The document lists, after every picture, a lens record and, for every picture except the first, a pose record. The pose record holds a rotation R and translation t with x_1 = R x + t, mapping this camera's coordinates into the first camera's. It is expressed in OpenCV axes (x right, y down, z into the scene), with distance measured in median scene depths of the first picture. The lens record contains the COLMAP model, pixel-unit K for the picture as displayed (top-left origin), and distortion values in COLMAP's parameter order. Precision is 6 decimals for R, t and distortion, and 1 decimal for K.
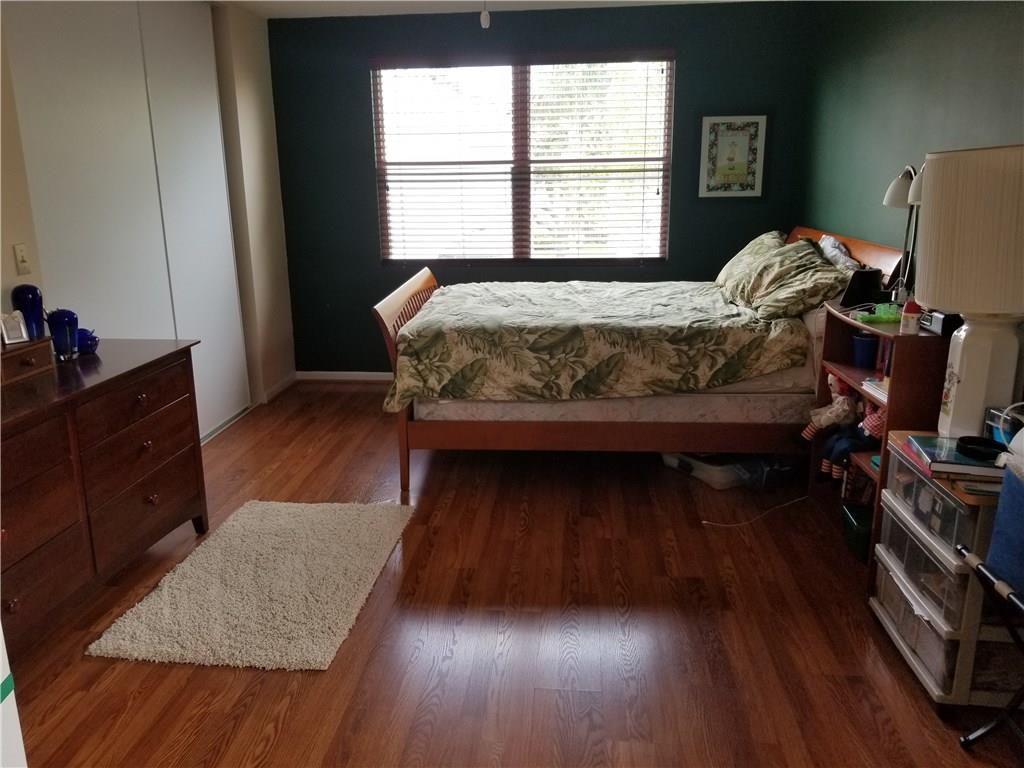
lens RADIAL K [[796.9, 0, 507.6], [0, 796.9, 393.1], [0, 0, 1]] dist [0.063611, -0.108736]
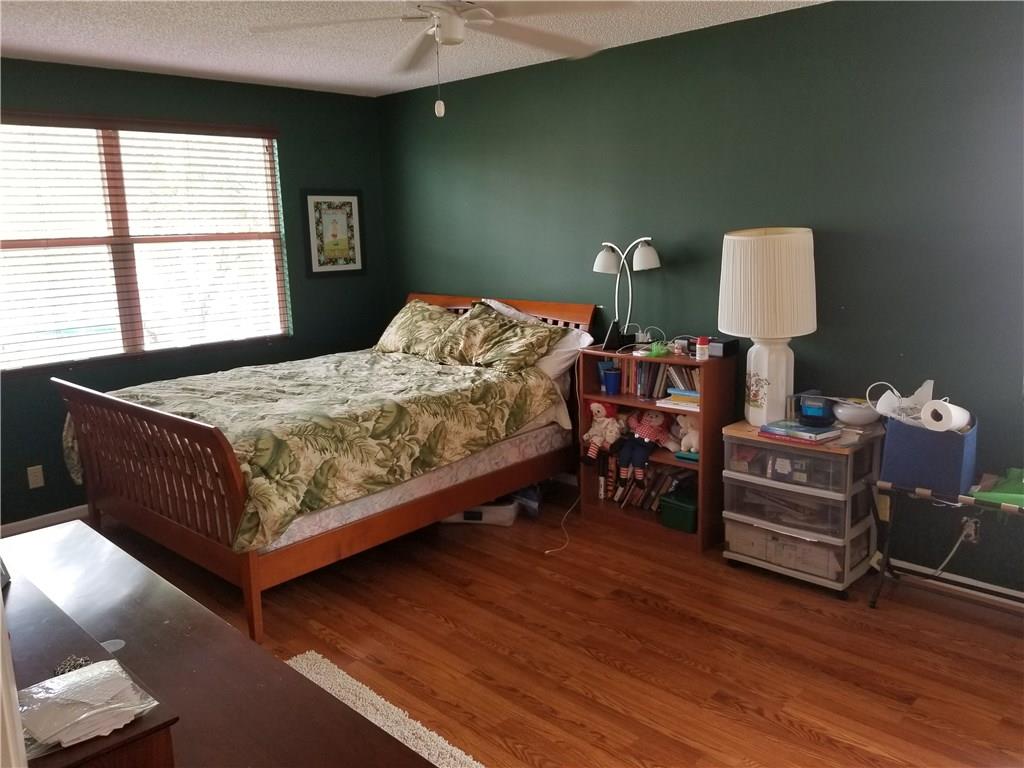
lens RADIAL K [[796.9, 0, 511.9], [0, 796.9, 374.1], [0, 0, 1]] dist [0.063611, -0.108736]
pose [[0.613014, -0.145639, 0.776533, -0.585894], [0.223744, 0.974628, 0.006163, -0.095349], [-0.757729, 0.169967, 0.630047, 0.268076]]
